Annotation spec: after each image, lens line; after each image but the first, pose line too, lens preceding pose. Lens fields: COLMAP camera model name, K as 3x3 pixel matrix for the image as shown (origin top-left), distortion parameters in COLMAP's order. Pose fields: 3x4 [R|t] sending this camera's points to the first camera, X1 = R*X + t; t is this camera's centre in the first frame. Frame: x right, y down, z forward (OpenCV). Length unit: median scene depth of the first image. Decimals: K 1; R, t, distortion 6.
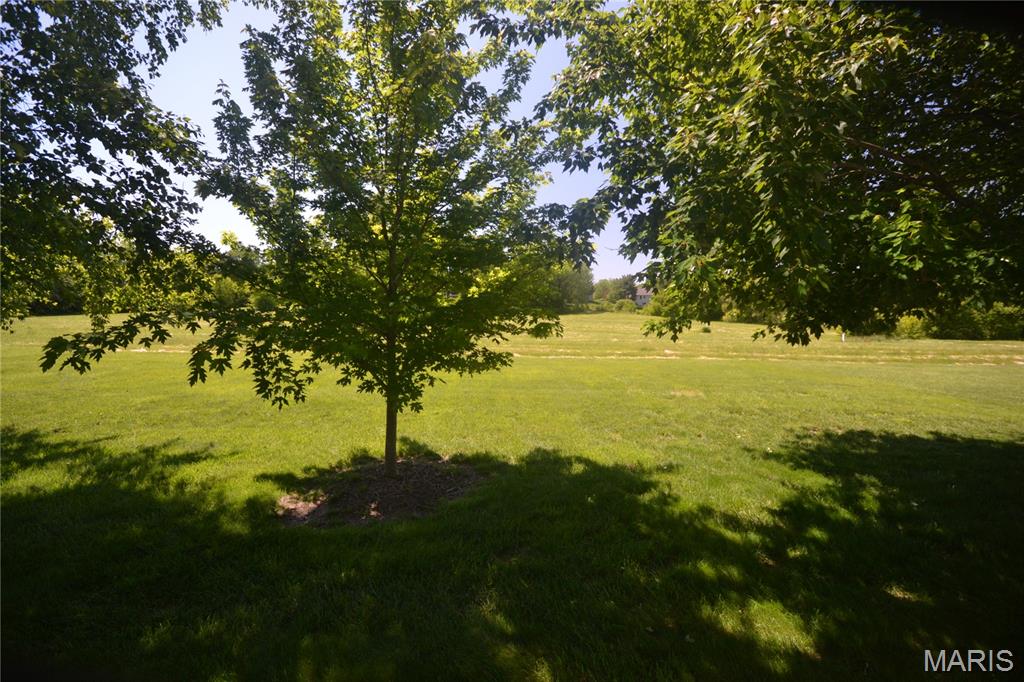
lens RADIAL K [[455.2, 0, 507.7], [0, 455.2, 342.6], [0, 0, 1]] dist [0.011374, -0.012441]
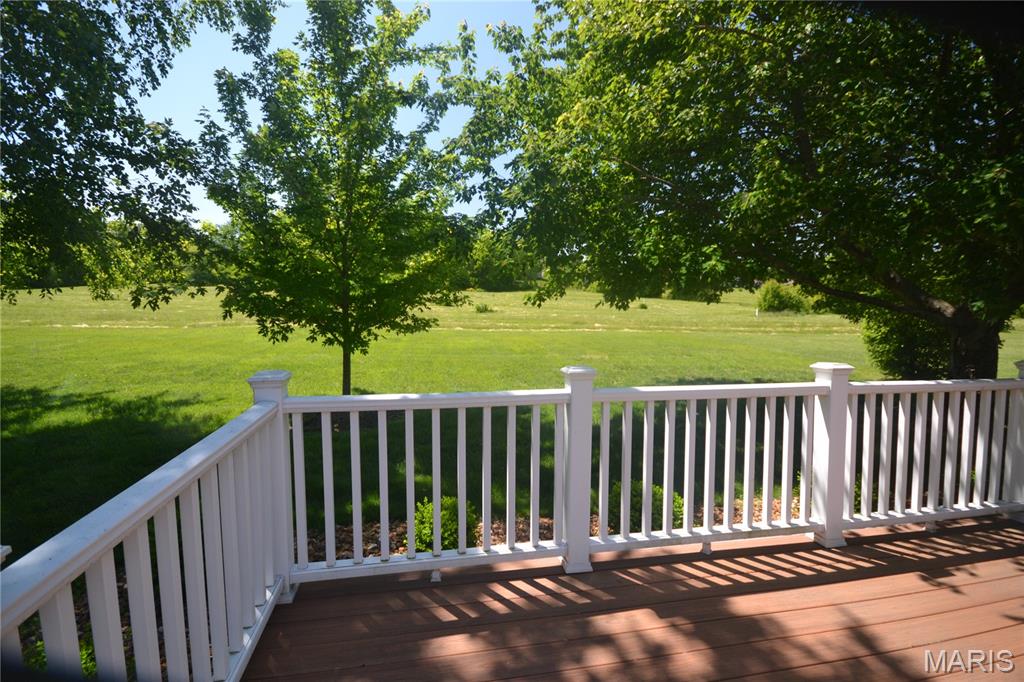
lens RADIAL K [[455.6, 0, 505.3], [0, 455.6, 351.7], [0, 0, 1]] dist [0.015748, -0.015343]
pose [[0.994909, -0.009416, 0.100337, 0.077598], [0.002293, 0.997483, 0.070875, 0.024853], [-0.100752, -0.070284, 0.992426, -0.388474]]
